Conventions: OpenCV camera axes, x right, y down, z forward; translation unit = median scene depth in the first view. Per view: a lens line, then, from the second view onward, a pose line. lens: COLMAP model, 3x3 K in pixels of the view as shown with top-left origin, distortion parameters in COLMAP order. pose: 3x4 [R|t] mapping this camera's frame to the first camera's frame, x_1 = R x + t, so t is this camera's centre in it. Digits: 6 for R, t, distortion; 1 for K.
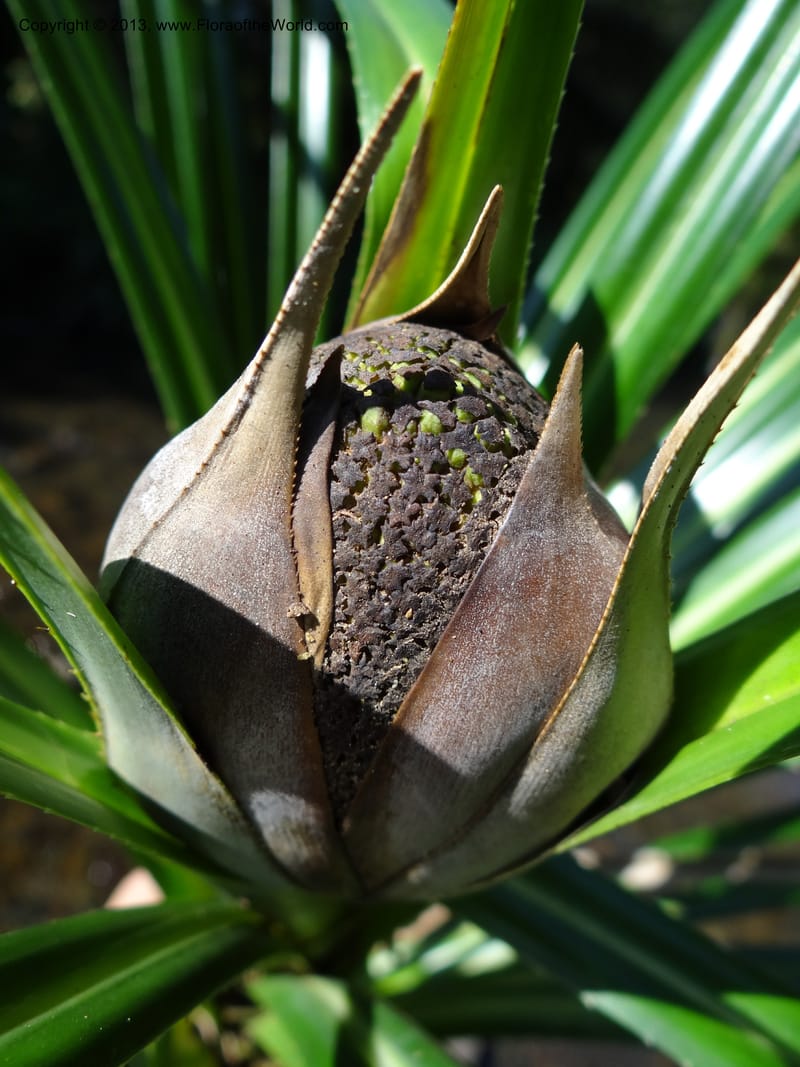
lens RADIAL K [[833.8, 0, 400.0], [0, 833.8, 533.5], [0, 0, 1]] dist [0.008607, -0.000560]
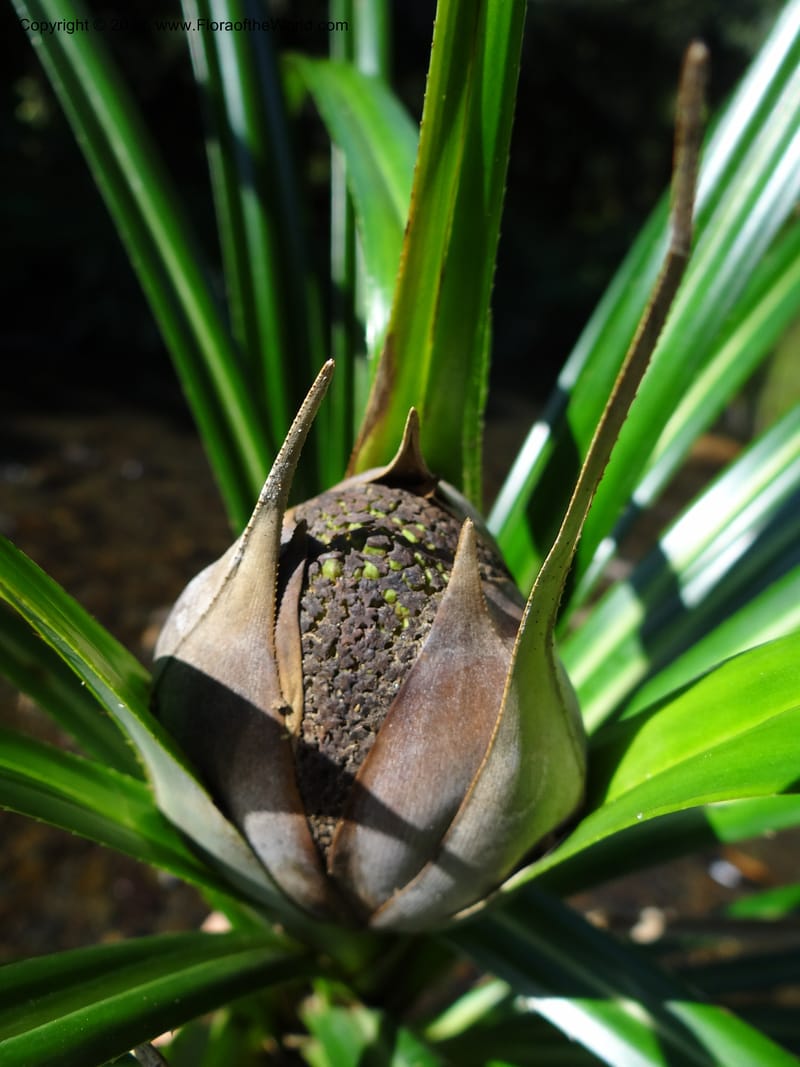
lens RADIAL K [[833.8, 0, 400.0], [0, 833.8, 533.5], [0, 0, 1]] dist [0.008607, -0.000560]
pose [[0.992487, -0.004765, -0.122255, 0.251331], [-0.001830, 0.998552, -0.053773, -0.117751], [0.122334, 0.053592, 0.991041, -0.371988]]
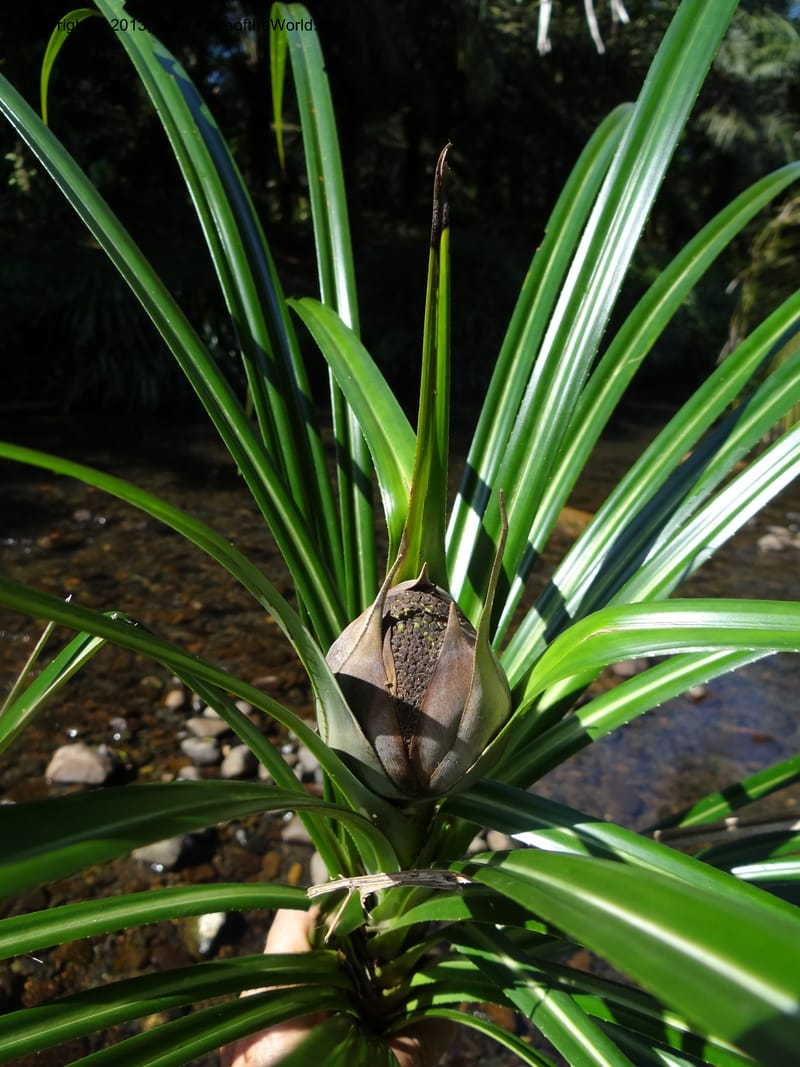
lens RADIAL K [[833.8, 0, 400.0], [0, 833.8, 533.5], [0, 0, 1]] dist [0.008607, -0.000560]
pose [[0.989655, -0.138431, -0.037684, 0.153645], [0.132713, 0.983102, -0.126090, -0.077582], [0.054502, 0.119785, 0.991303, -2.605602]]
